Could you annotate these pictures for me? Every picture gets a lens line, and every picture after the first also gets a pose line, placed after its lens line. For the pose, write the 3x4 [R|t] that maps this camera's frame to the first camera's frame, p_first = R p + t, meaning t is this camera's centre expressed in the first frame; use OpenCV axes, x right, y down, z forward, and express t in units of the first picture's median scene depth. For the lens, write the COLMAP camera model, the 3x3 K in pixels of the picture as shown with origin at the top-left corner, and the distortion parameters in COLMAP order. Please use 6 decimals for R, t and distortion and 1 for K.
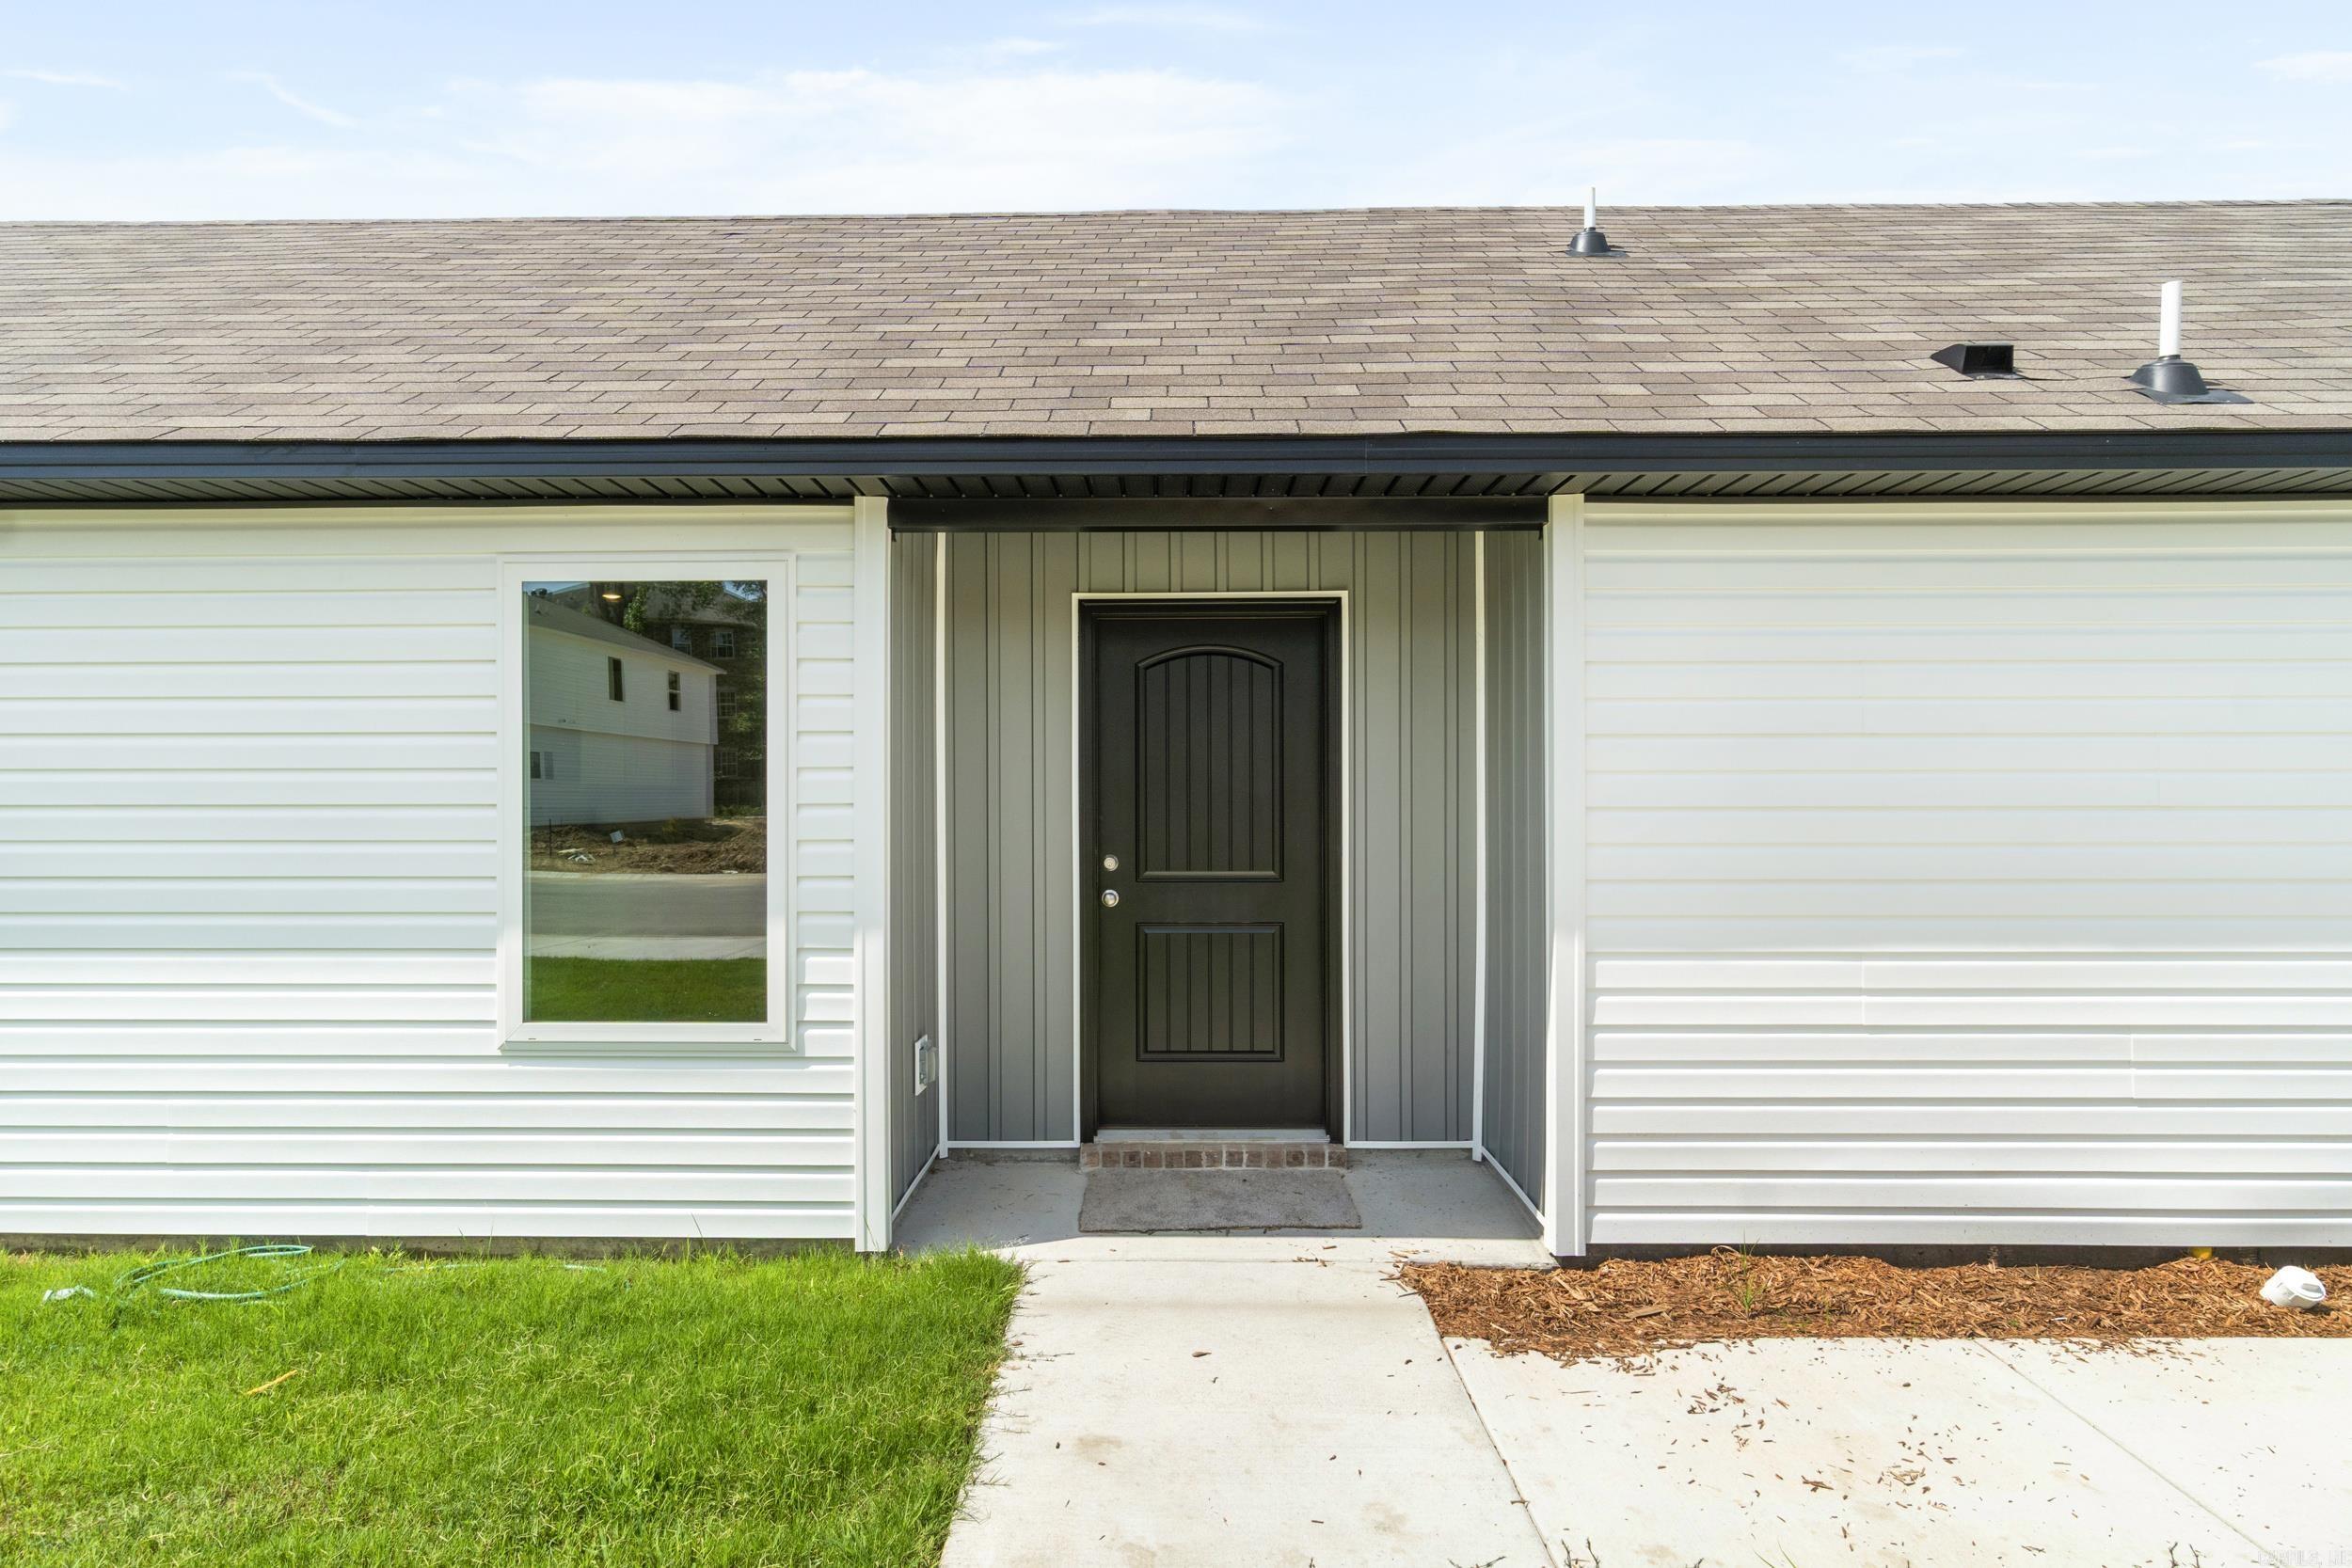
lens RADIAL K [[1185.7, 0, 1174.2], [0, 1185.7, 788.0], [0, 0, 1]] dist [-0.011983, 0.006205]
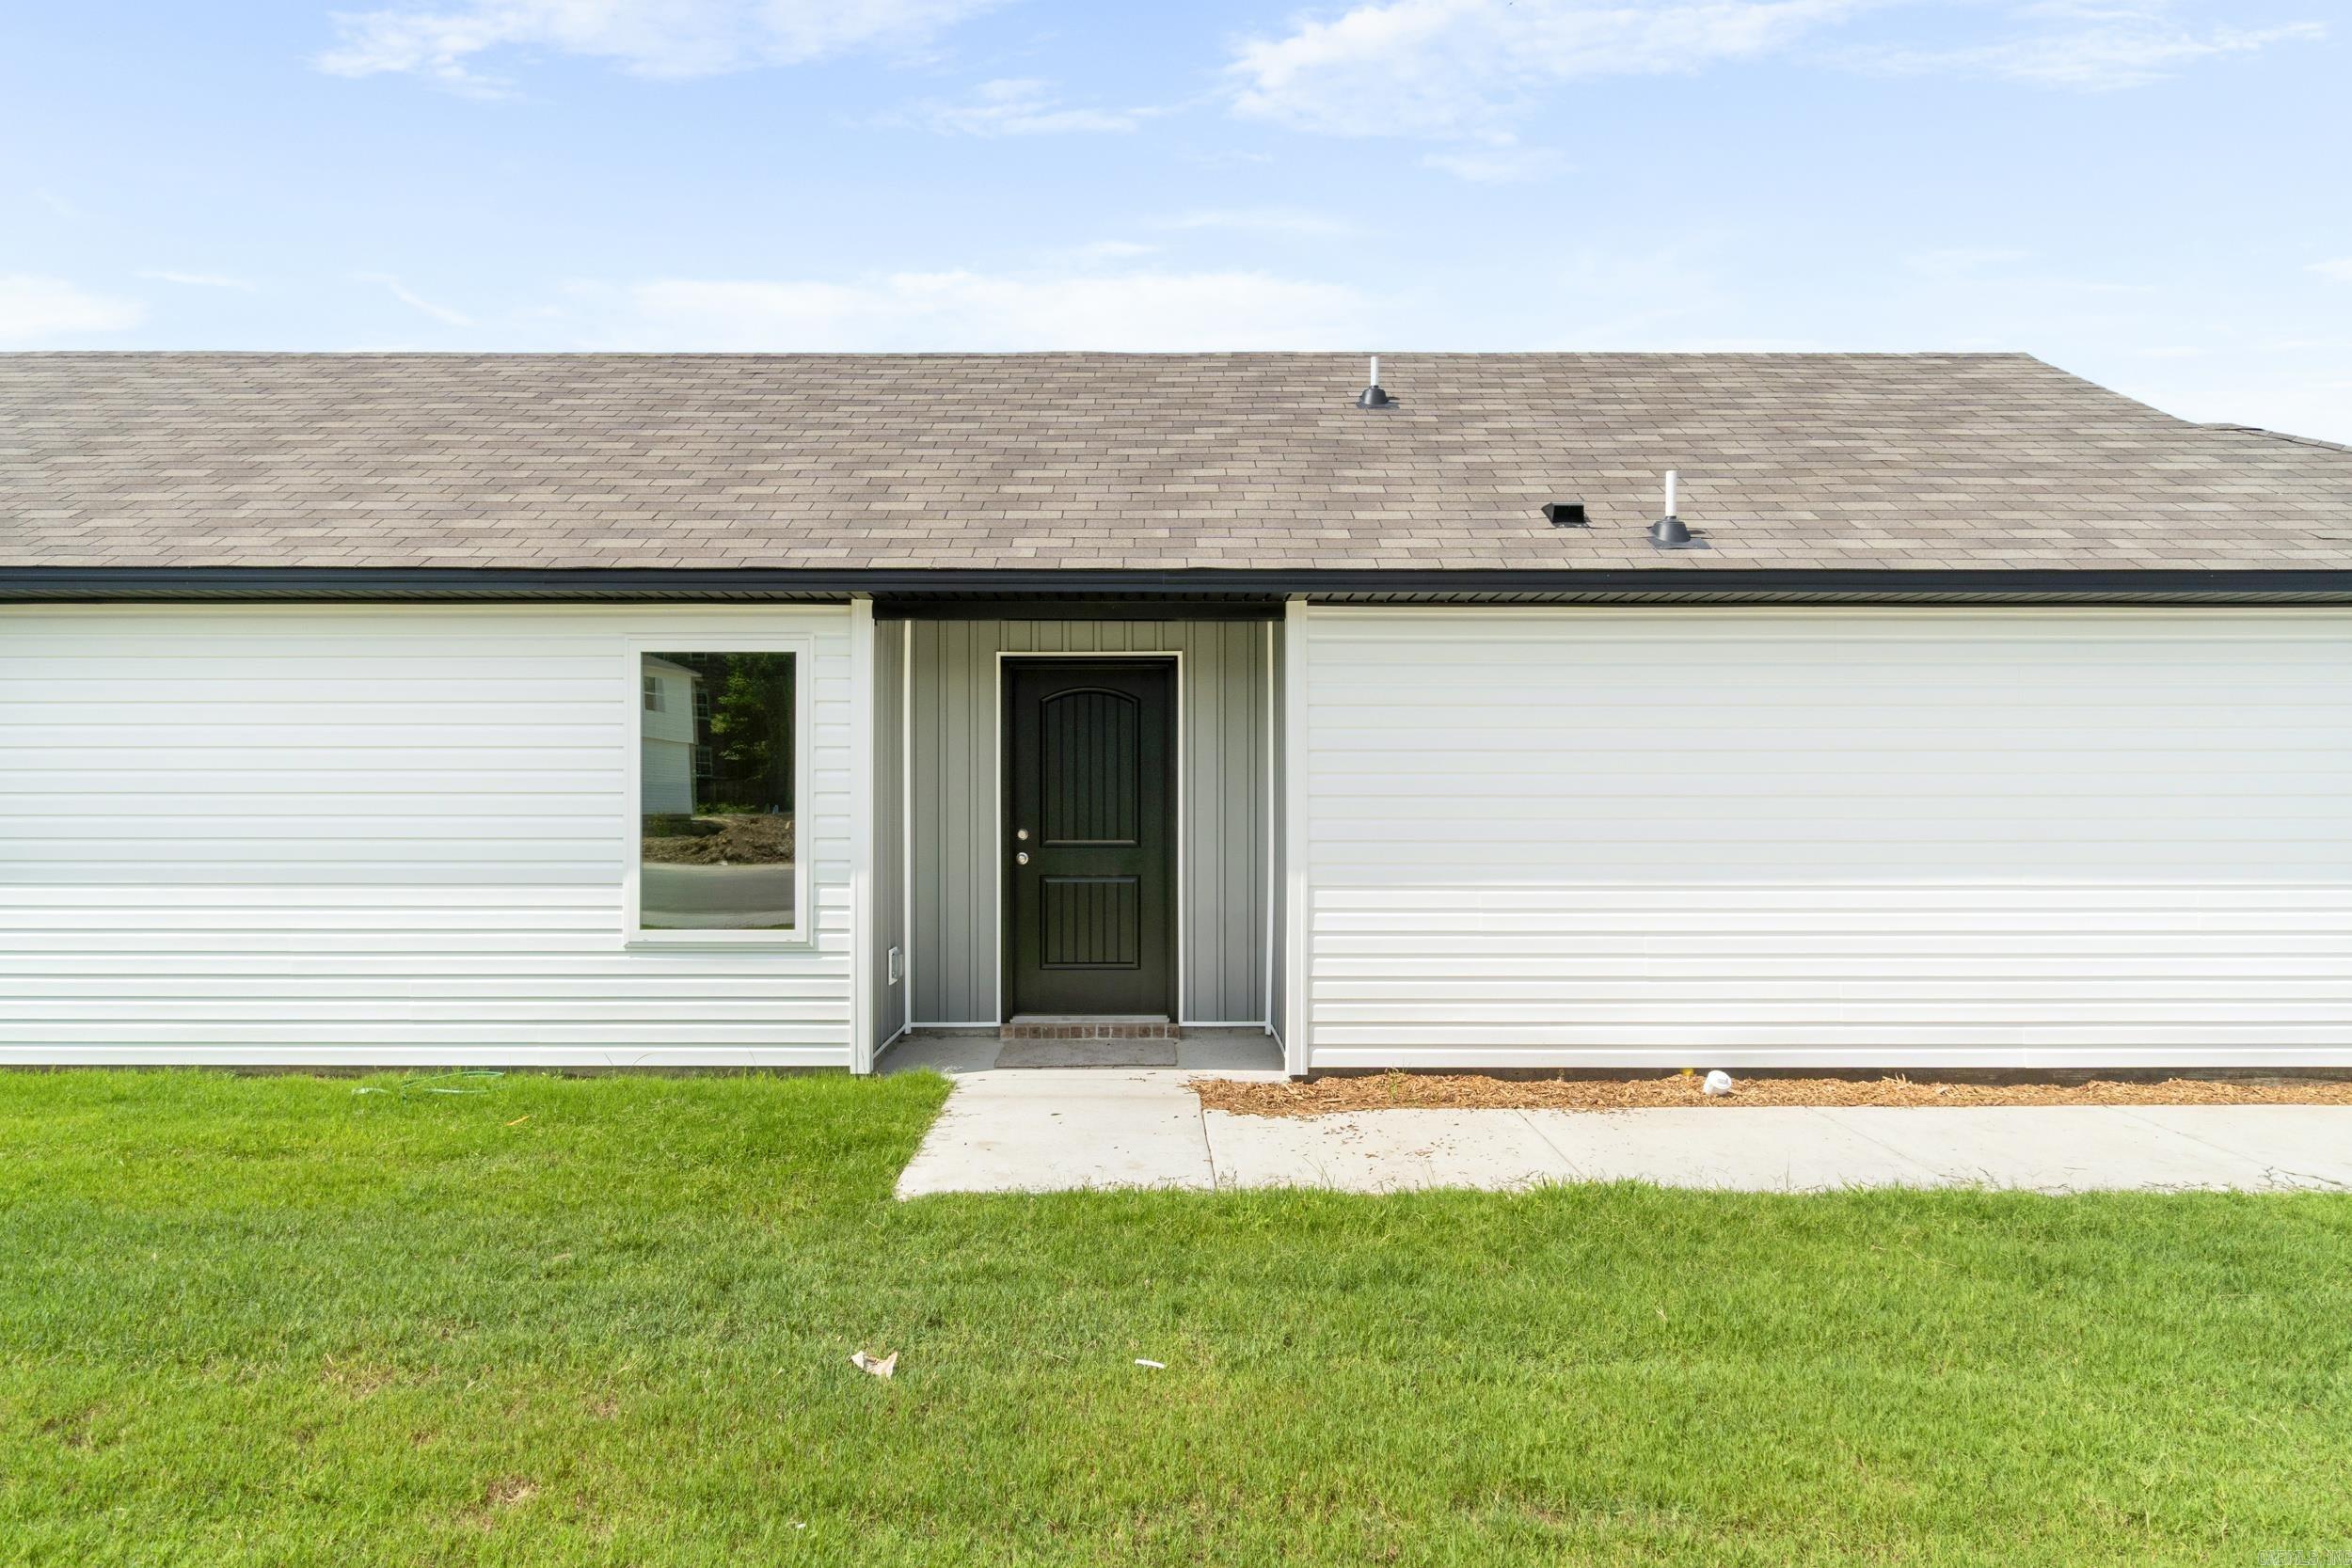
lens RADIAL K [[1185.7, 0, 1176.2], [0, 1185.7, 778.9], [0, 0, 1]] dist [-0.011983, 0.006205]
pose [[0.999810, 0.002444, 0.019344, 0.134817], [-0.002288, 0.999965, -0.008108, 0.007372], [-0.019363, 0.008062, 0.999780, -0.593818]]
